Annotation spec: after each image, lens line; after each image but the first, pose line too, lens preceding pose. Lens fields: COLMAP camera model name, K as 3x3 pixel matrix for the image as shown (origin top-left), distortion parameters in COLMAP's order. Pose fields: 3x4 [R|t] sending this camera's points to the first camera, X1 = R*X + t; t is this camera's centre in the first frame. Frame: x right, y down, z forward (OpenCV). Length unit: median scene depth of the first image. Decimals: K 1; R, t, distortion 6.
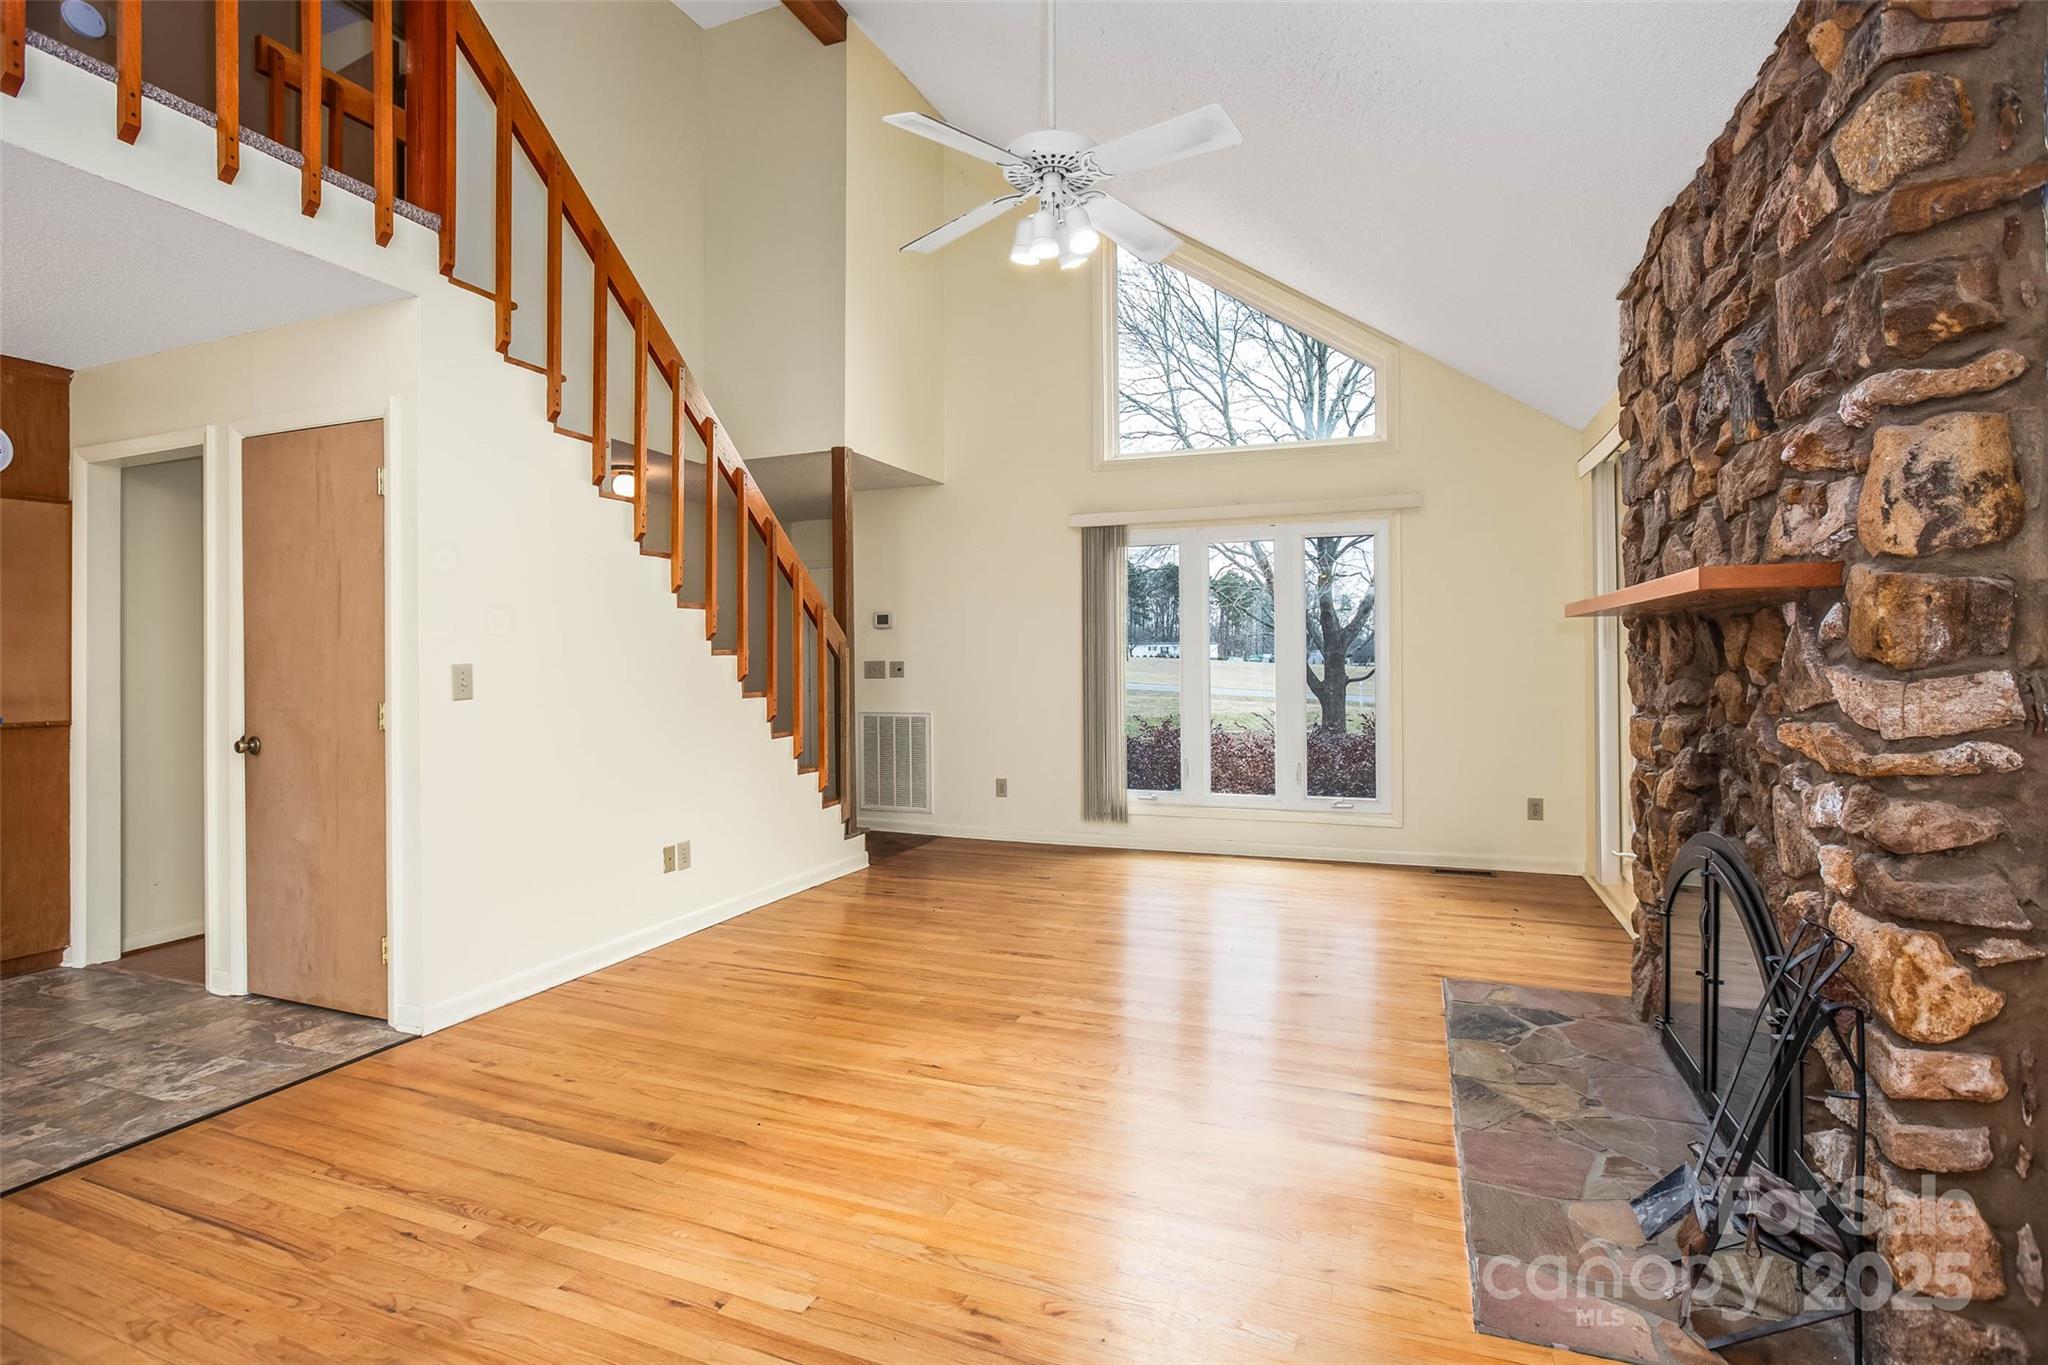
lens RADIAL K [[978.9, 0, 1018.6], [0, 978.9, 675.5], [0, 0, 1]] dist [-0.068657, 0.040696]
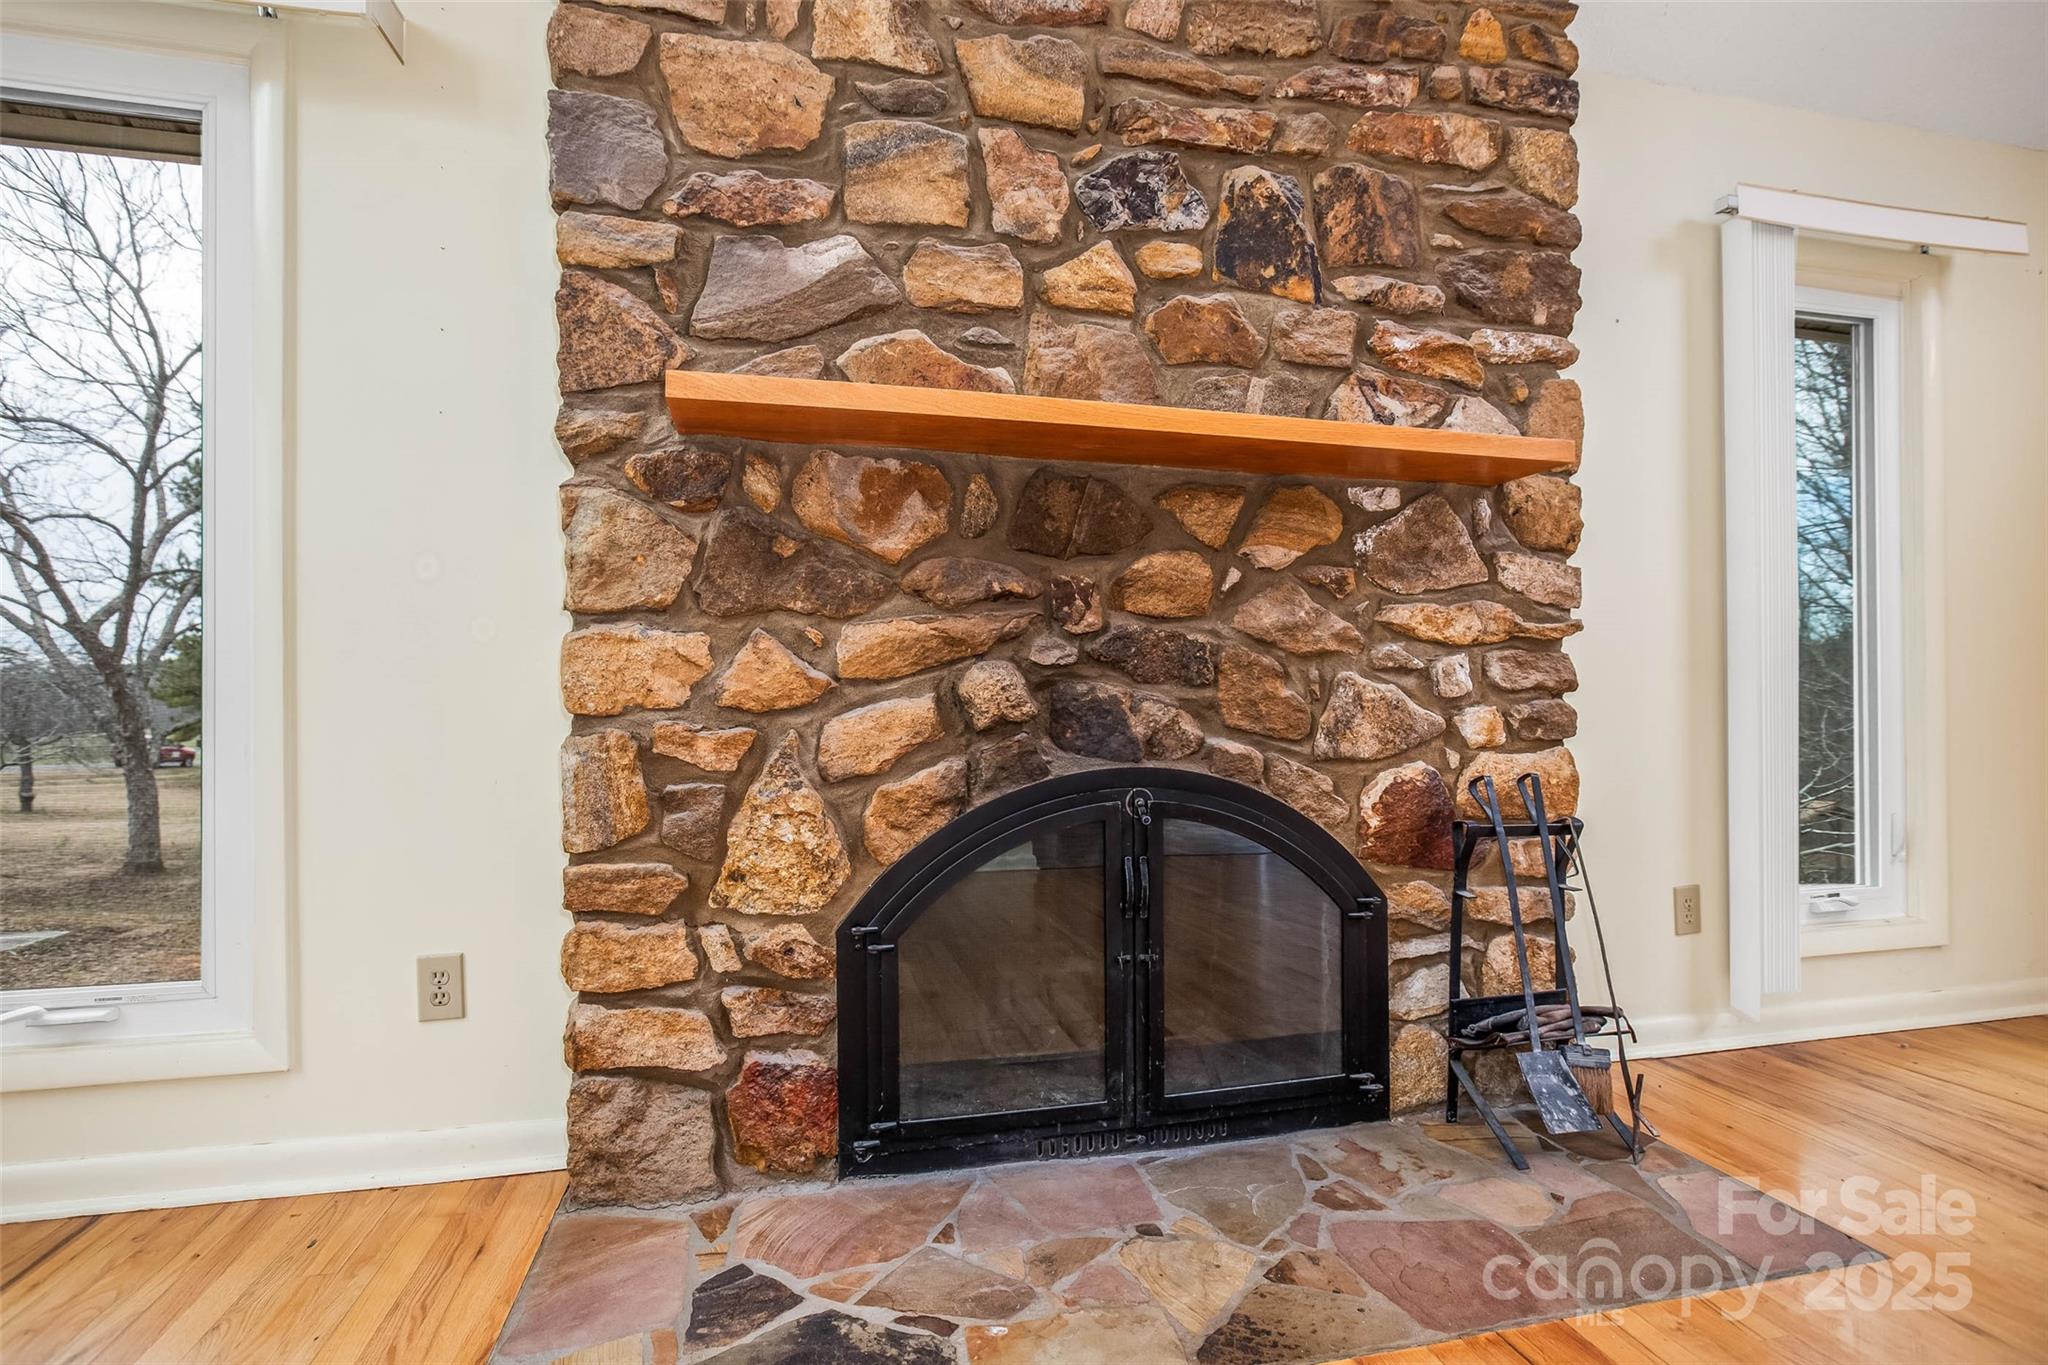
lens RADIAL K [[978.9, 0, 1018.6], [0, 978.9, 675.5], [0, 0, 1]] dist [-0.068657, 0.040696]
pose [[-0.575122, 0.006182, 0.818044, 0.117735], [0.006481, 0.999974, -0.003001, 0.075270], [-0.818042, 0.003576, -0.575147, 1.201673]]
